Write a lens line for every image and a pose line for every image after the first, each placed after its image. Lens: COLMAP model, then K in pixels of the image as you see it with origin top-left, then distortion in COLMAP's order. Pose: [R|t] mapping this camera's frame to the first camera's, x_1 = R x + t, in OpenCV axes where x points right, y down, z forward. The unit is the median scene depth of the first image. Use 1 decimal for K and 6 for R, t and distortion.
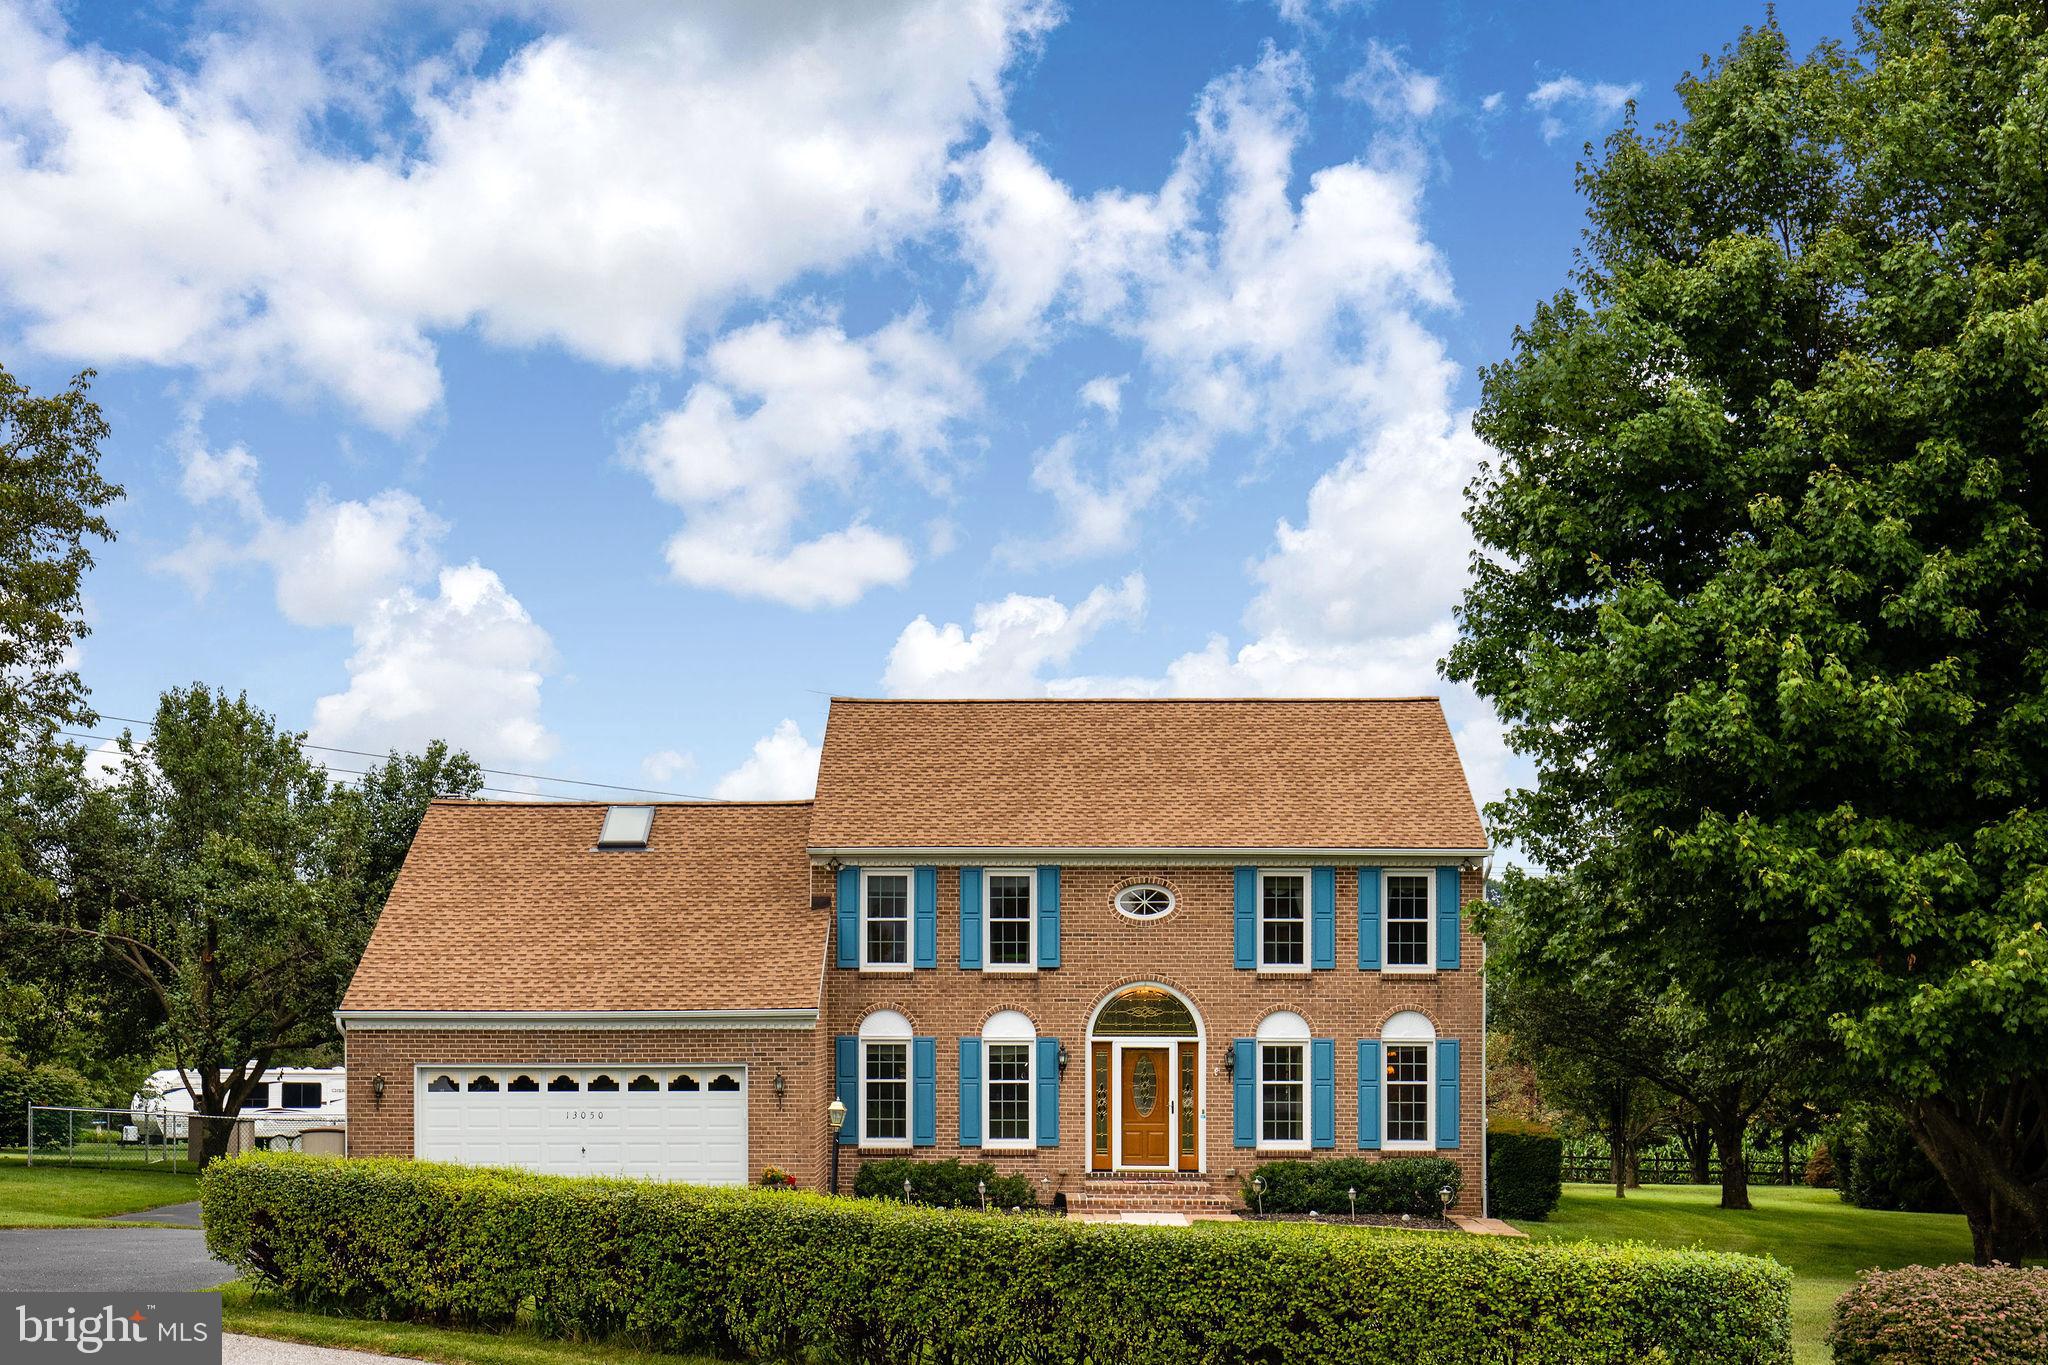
lens RADIAL K [[2456.6, 0, 1021.7], [0, 2456.6, 845.2], [0, 0, 1]] dist [0.039323, 0.009957]
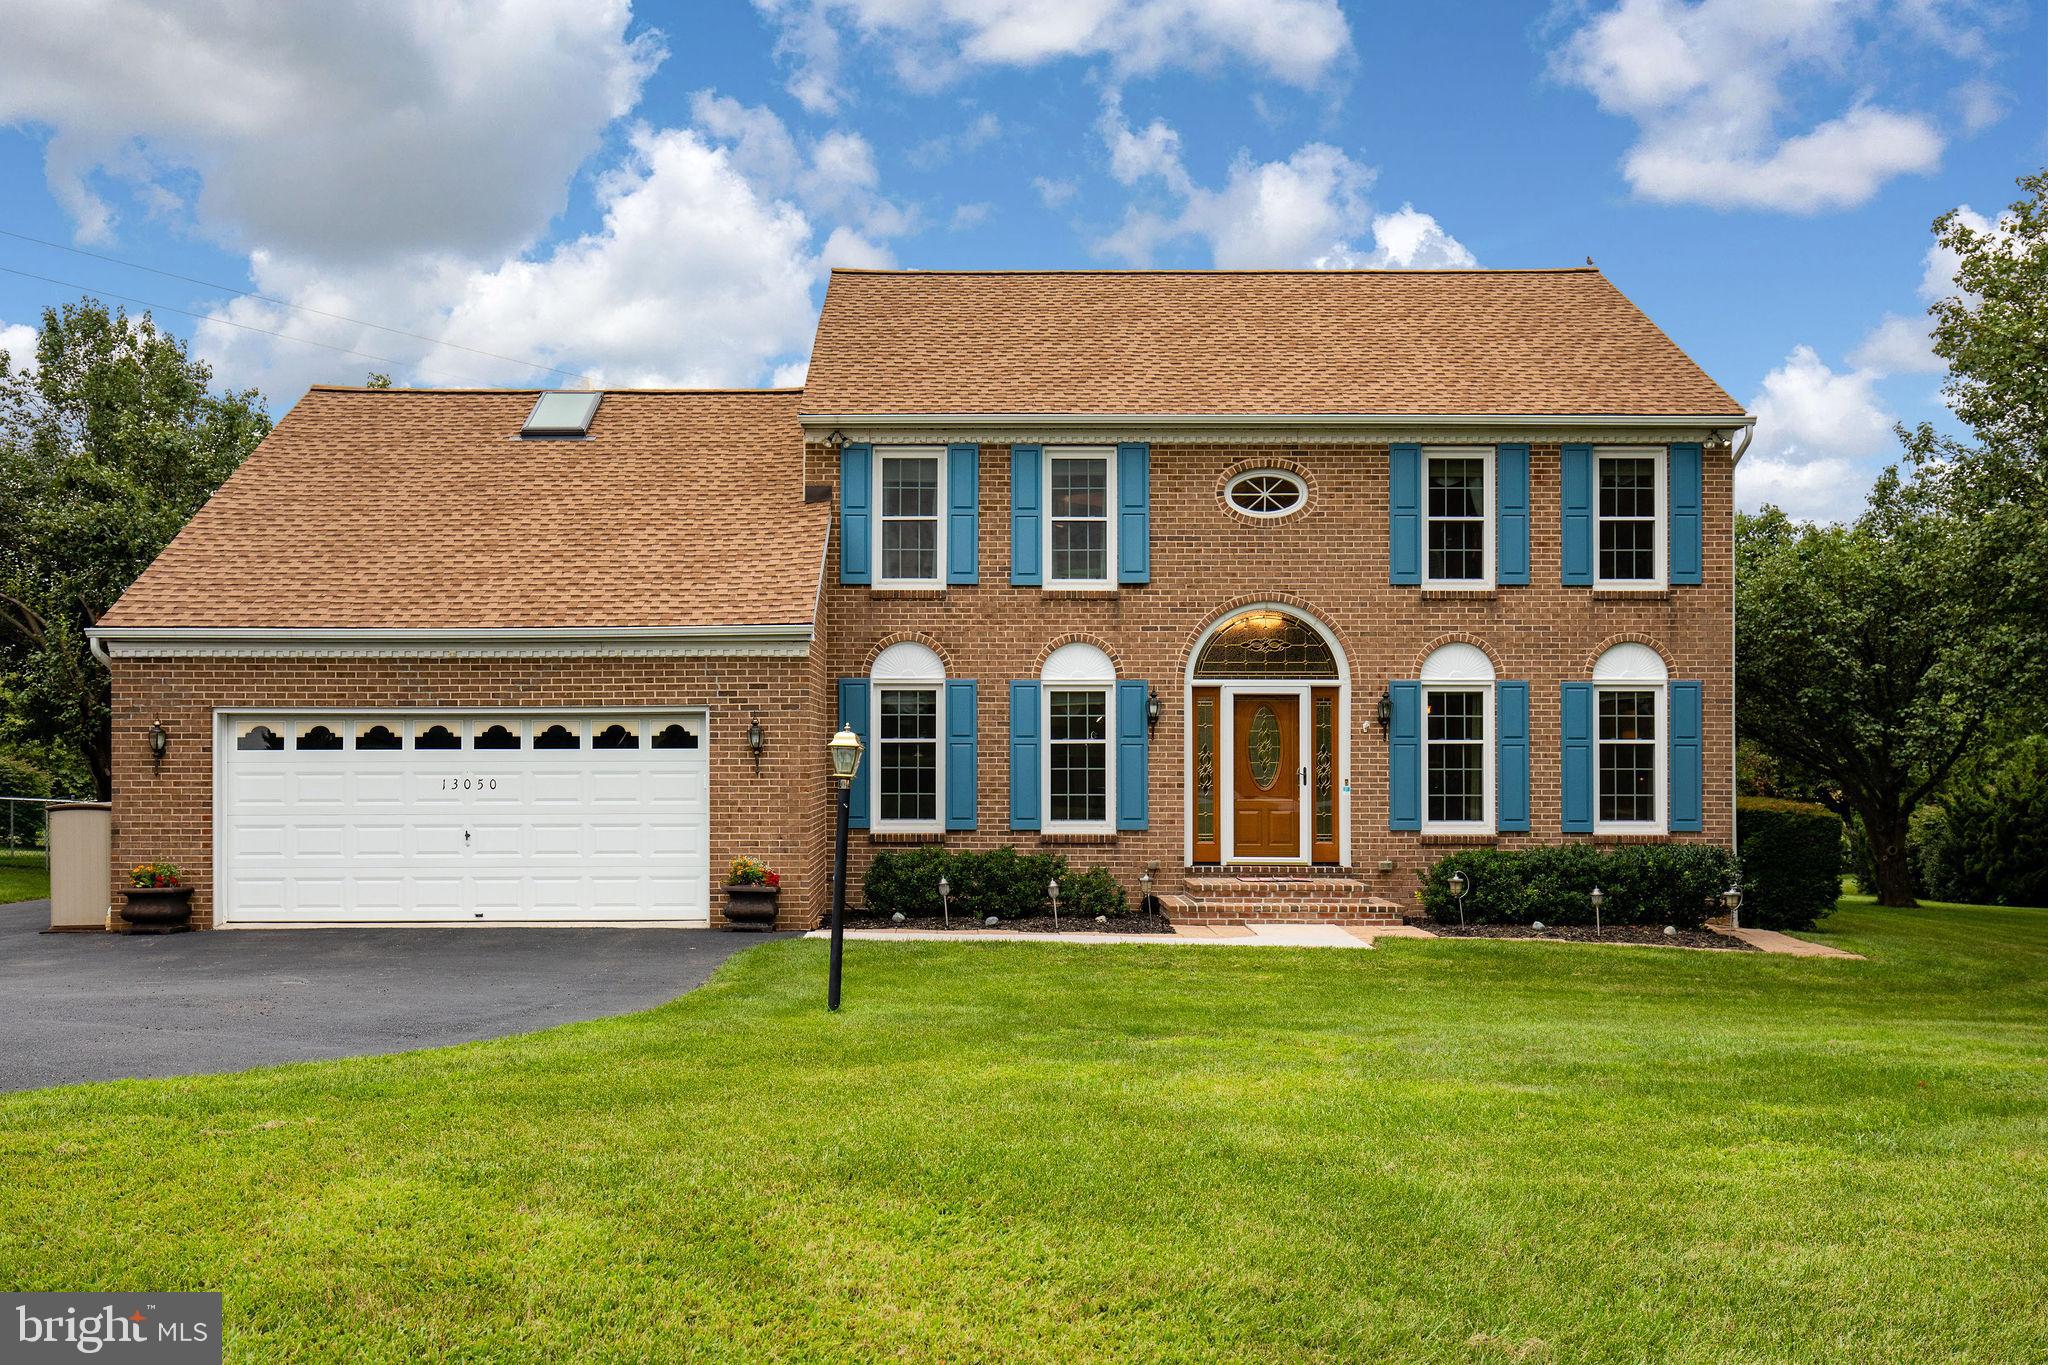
lens RADIAL K [[1843.7, 0, 1018.4], [0, 1843.7, 628.7], [0, 0, 1]] dist [0.014405, -0.000519]
pose [[0.999714, 0.000101, 0.023904, -0.035938], [-0.000180, 0.999995, 0.003308, 0.061284], [-0.023904, -0.003312, 0.999709, 0.458141]]
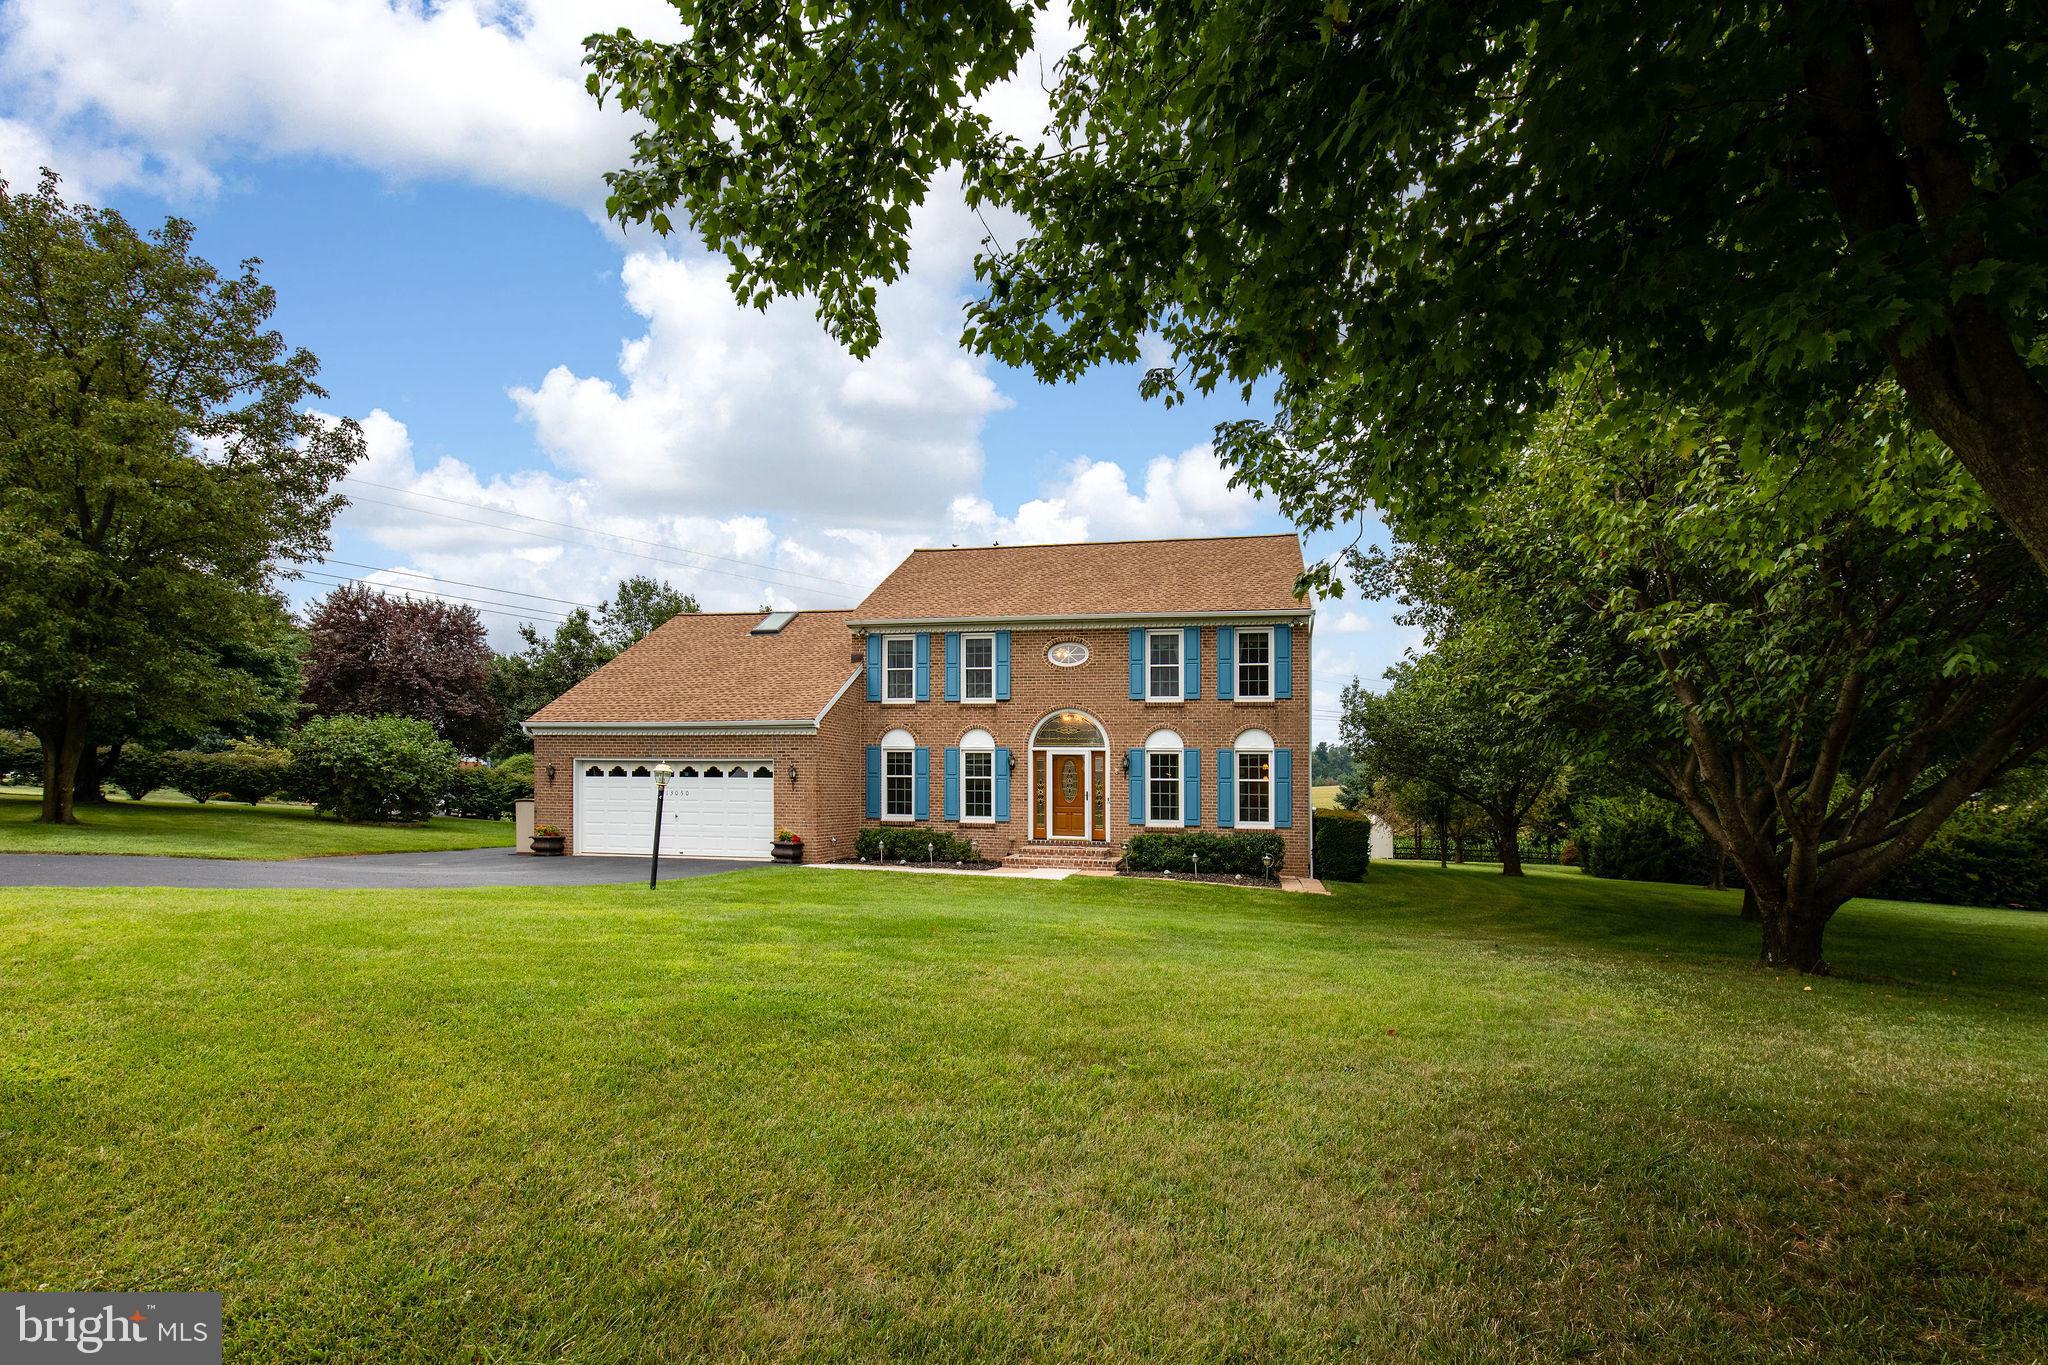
lens RADIAL K [[978.9, 0, 1025.9], [0, 978.9, 715.8], [0, 0, 1]] dist [-0.001558, -0.000099]
pose [[0.981782, -0.003288, -0.189983, 0.135268], [0.002273, 0.999982, -0.005560, 0.062662], [0.189998, 0.005027, 0.981772, 0.428707]]
